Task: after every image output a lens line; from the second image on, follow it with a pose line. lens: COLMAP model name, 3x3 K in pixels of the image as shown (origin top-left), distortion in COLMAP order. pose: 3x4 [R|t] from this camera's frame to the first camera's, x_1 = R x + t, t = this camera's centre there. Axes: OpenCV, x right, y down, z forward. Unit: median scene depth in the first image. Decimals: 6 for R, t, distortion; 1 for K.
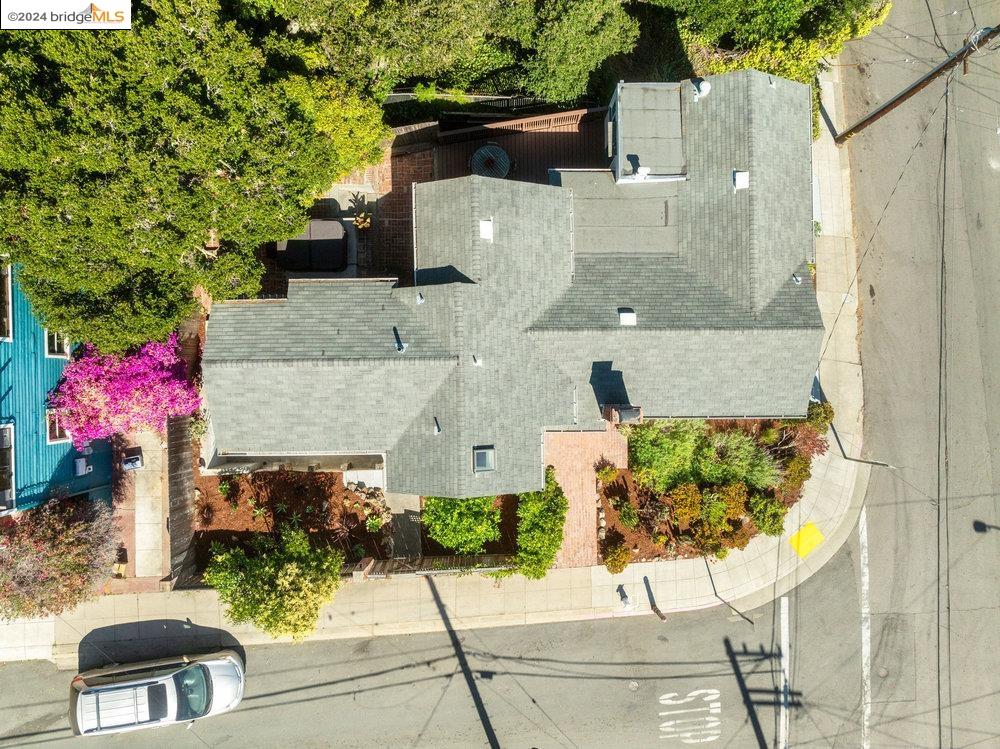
lens RADIAL K [[705.3, 0, 500.0], [0, 705.3, 374.5], [0, 0, 1]] dist [-0.029420, -0.000436]
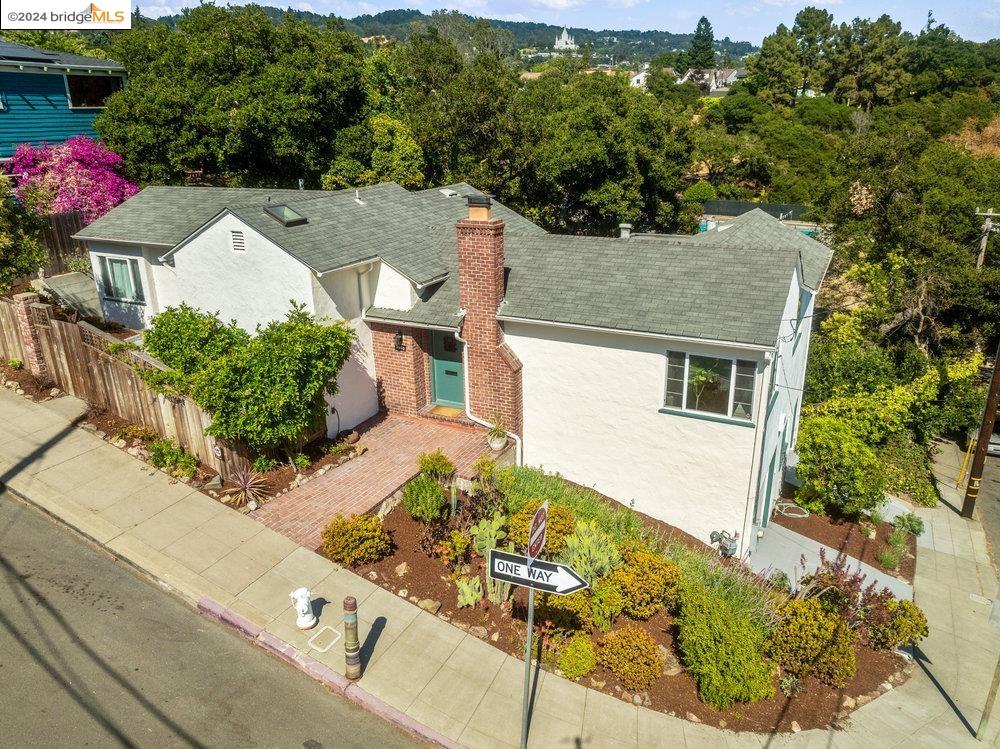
lens RADIAL K [[725.7, 0, 500.0], [0, 725.7, 374.5], [0, 0, 1]] dist [-0.040550, -0.002860]
pose [[0.887316, 0.138556, -0.439855, 0.450281], [-0.460943, 0.295852, -0.836662, 0.589231], [0.014208, 0.945132, 0.326381, 0.749596]]
